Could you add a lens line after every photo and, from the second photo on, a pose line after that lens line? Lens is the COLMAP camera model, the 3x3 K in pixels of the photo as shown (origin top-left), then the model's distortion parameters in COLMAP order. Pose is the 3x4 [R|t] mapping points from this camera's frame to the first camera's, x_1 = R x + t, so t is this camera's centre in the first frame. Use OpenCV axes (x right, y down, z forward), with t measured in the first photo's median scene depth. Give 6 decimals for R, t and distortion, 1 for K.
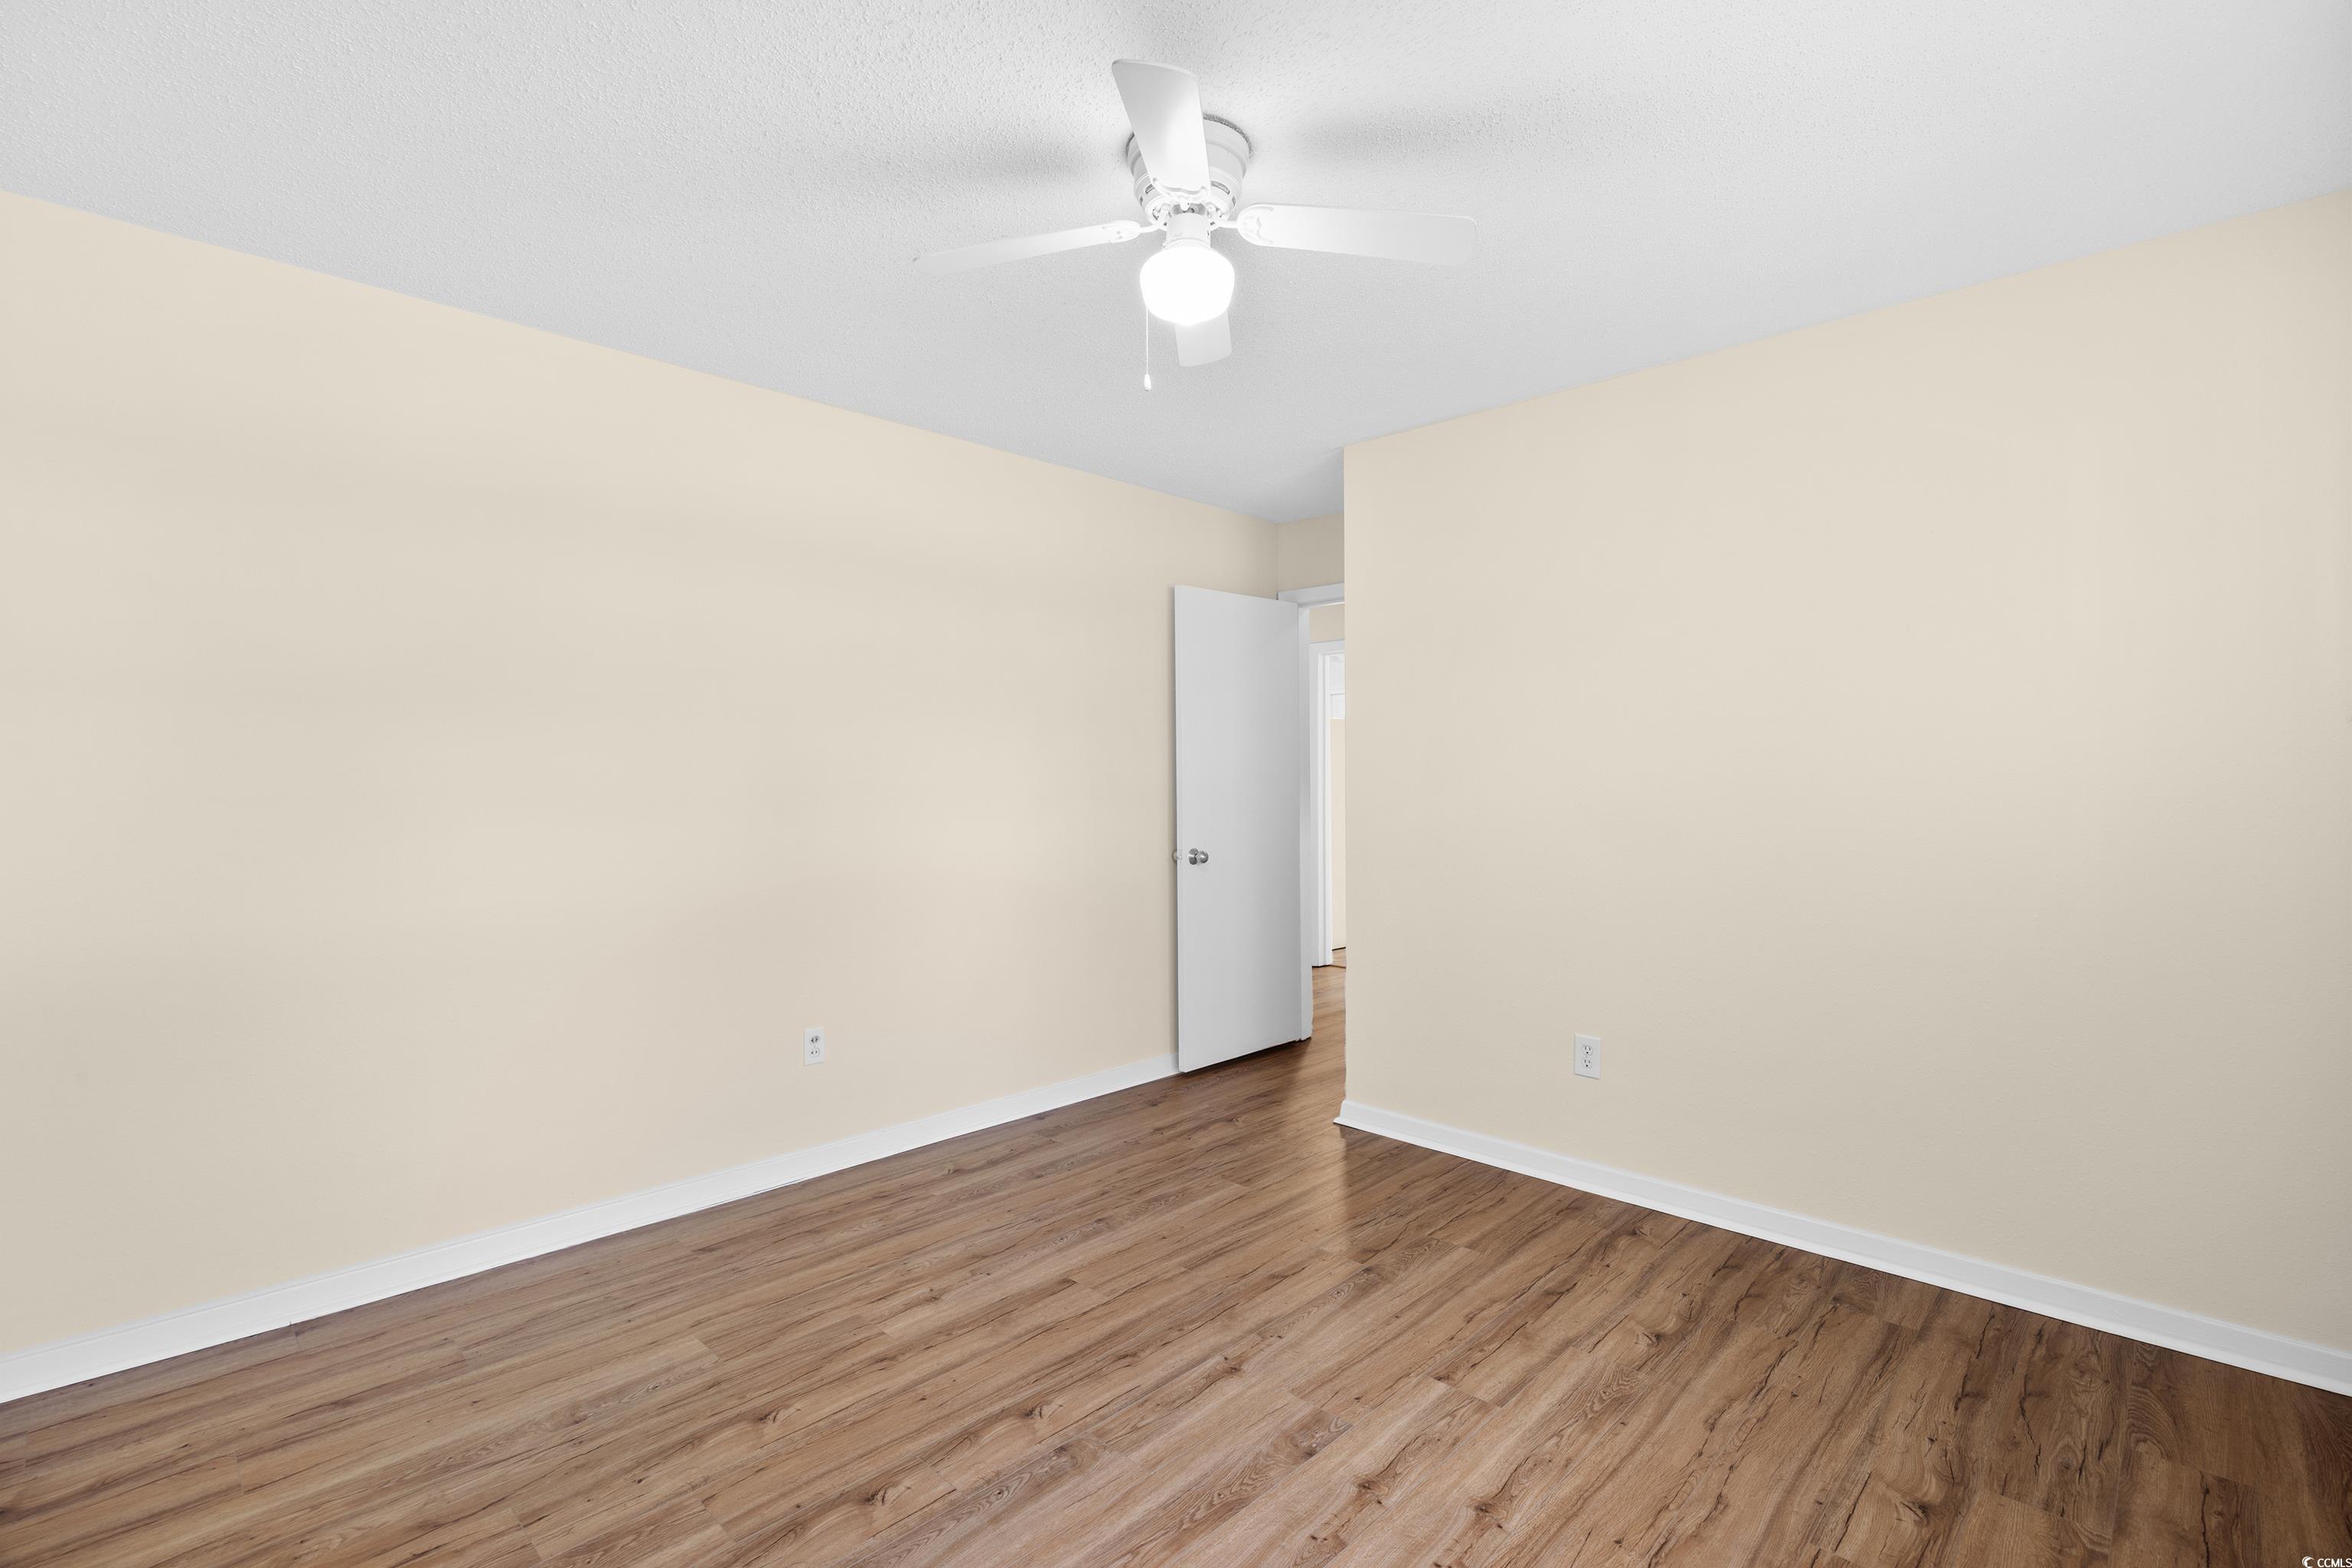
lens RADIAL K [[1098.1, 0, 1179.0], [0, 1098.1, 781.7], [0, 0, 1]] dist [-0.016582, 0.000227]
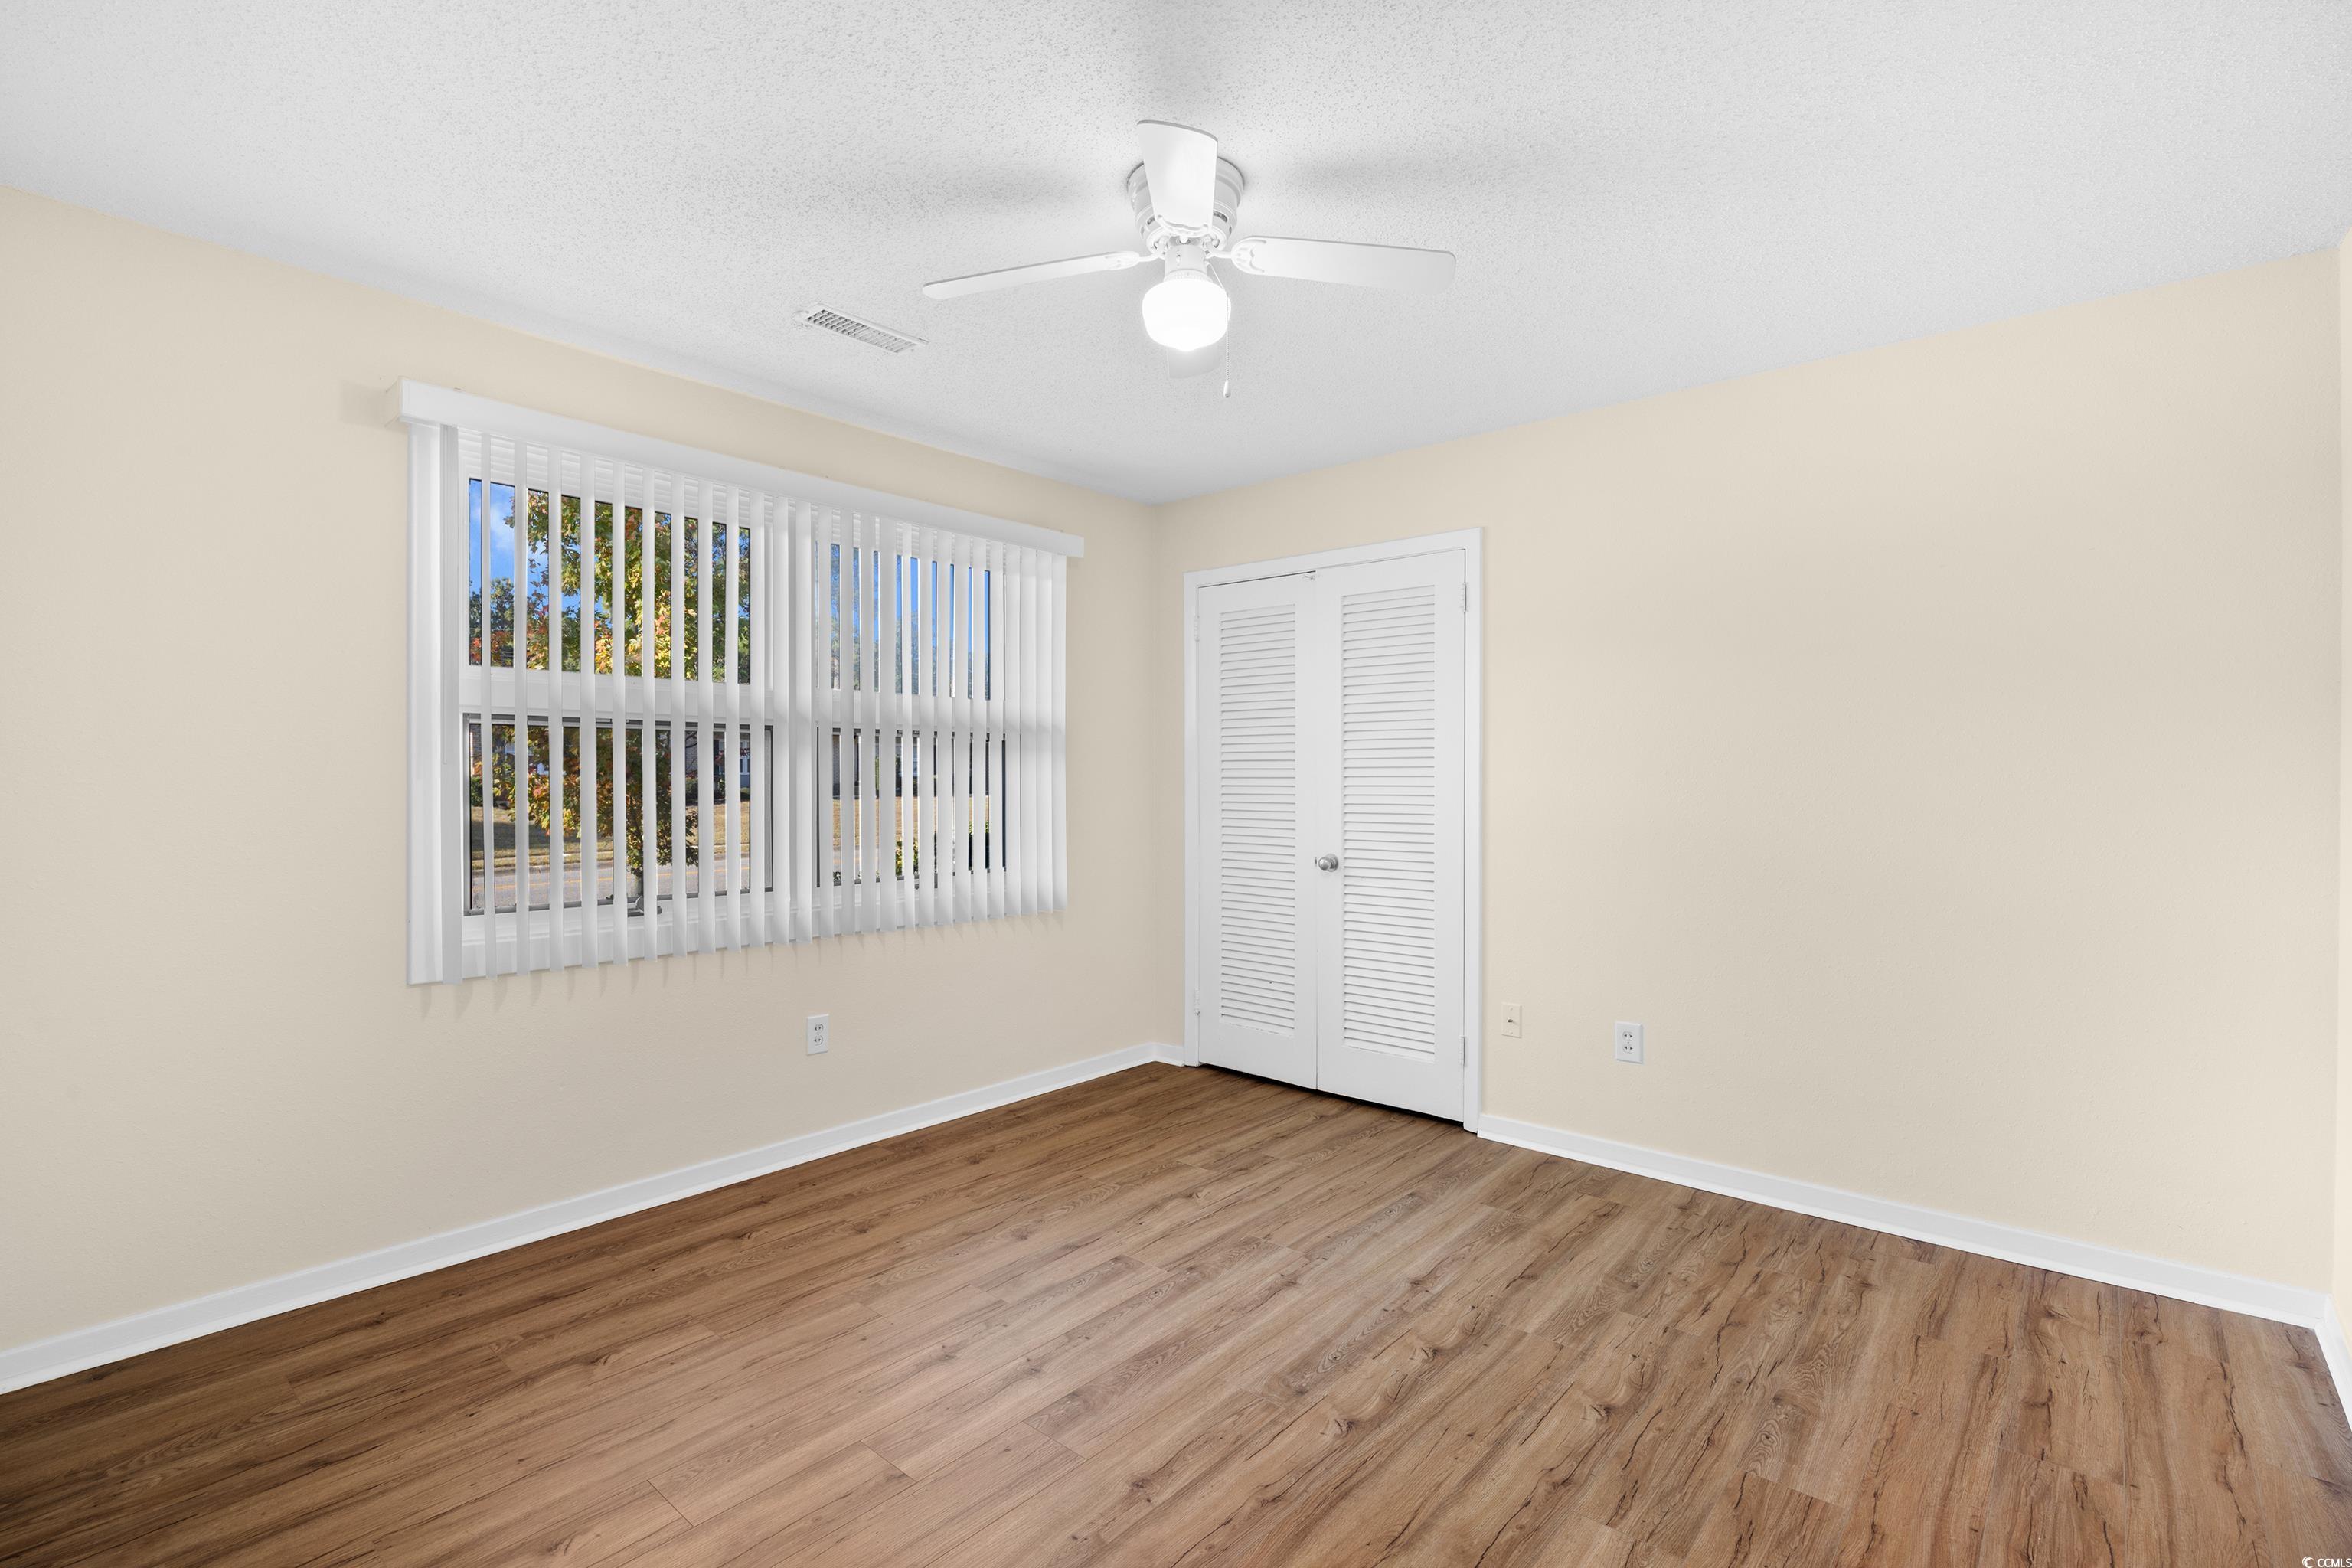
lens RADIAL K [[1098.1, 0, 1173.0], [0, 1098.1, 780.9], [0, 0, 1]] dist [-0.016582, 0.000227]
pose [[-0.998827, 0.000385, -0.048429, 0.069527], [0.000028, 0.999973, 0.007377, -0.007164], [0.048431, 0.007367, -0.998799, 1.963938]]
